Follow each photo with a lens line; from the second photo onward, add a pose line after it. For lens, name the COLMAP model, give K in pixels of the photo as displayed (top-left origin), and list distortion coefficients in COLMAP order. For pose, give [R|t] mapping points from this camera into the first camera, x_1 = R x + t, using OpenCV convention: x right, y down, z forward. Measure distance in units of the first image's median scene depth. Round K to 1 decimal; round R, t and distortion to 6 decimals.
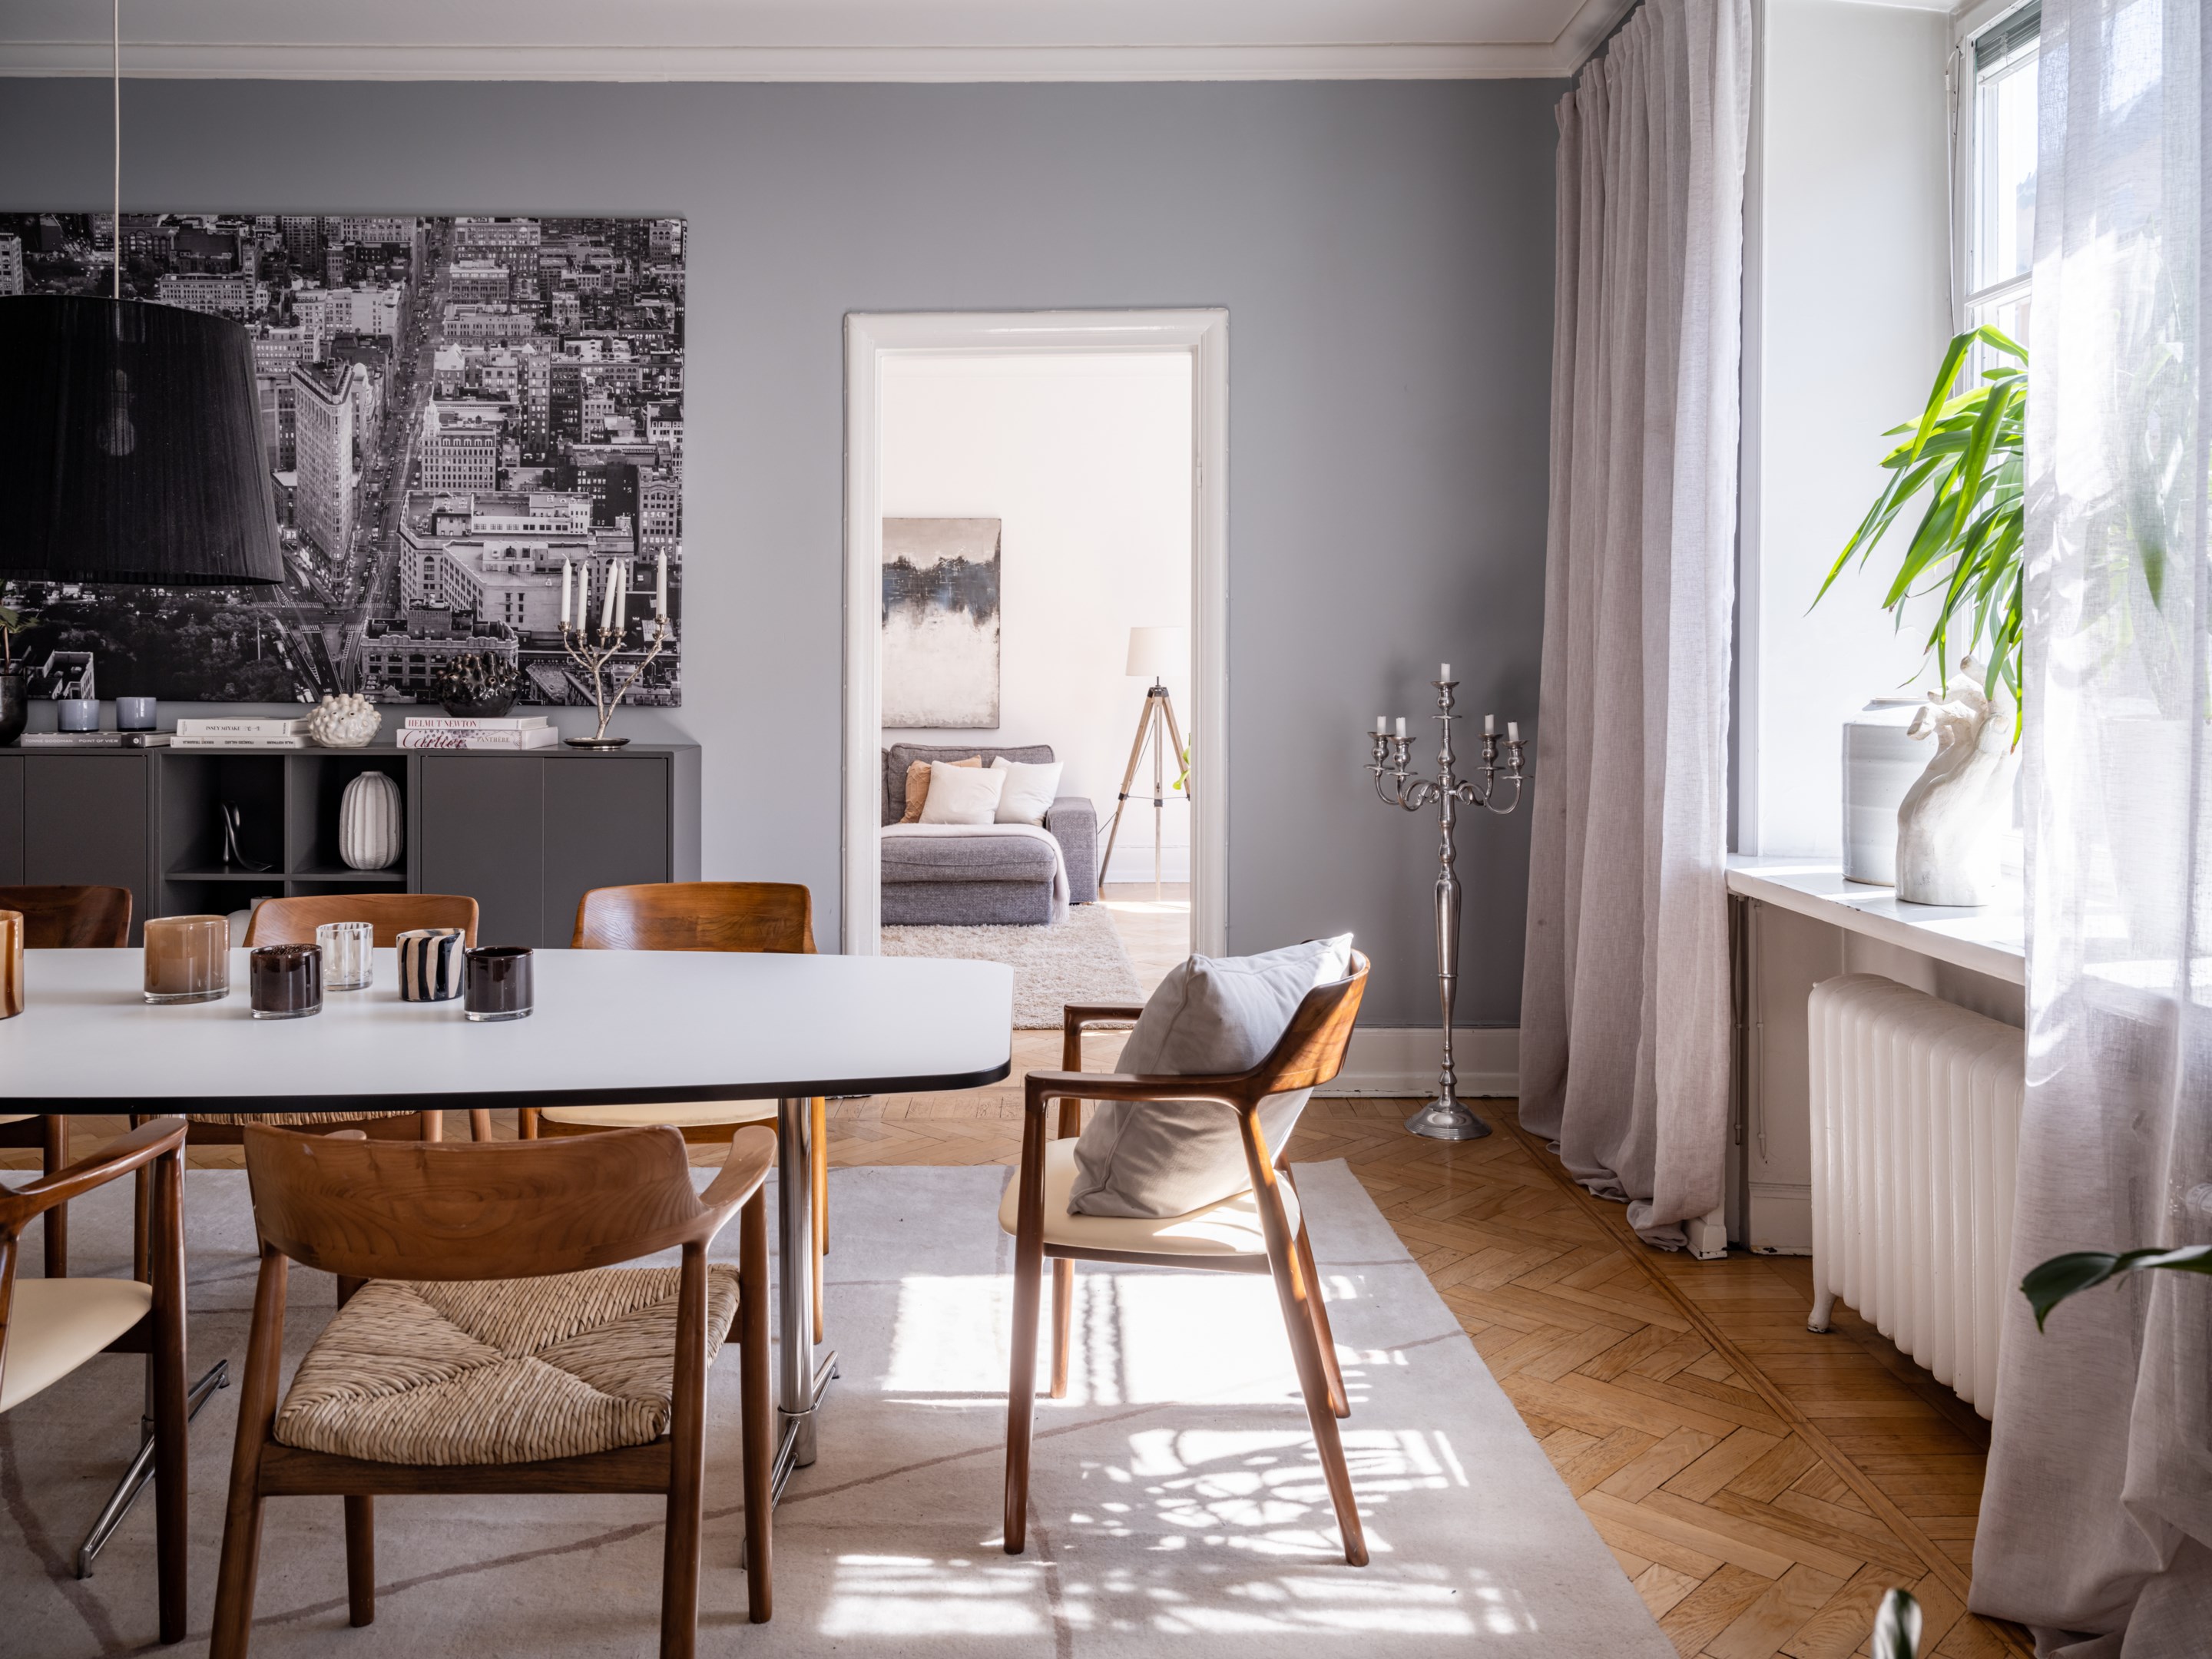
lens RADIAL K [[1677.6, 0, 1073.2], [0, 1677.6, 675.8], [0, 0, 1]] dist [0.002253, 0.001815]
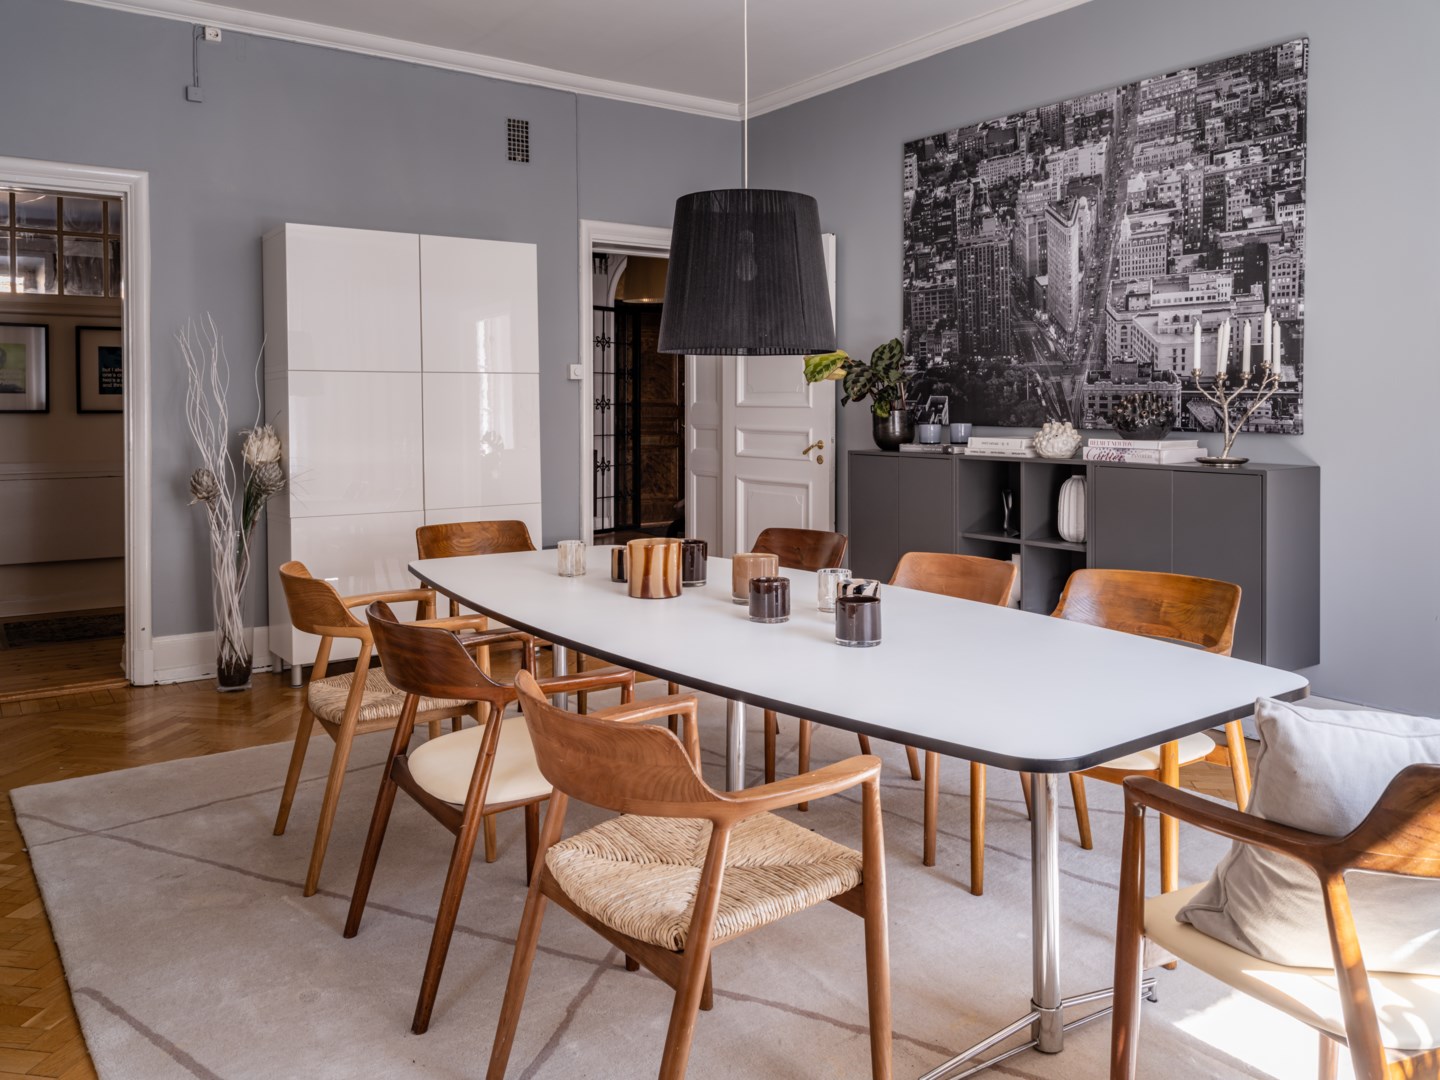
lens RADIAL K [[1119.7, 0, 721.4], [0, 1119.7, 421.4], [0, 0, 1]] dist [0.002096, -0.005216]
pose [[0.580170, 0.006064, -0.814473, 0.189625], [0.001140, 0.999965, 0.008257, 0.001492], [0.814495, -0.005719, 0.580143, 0.174154]]
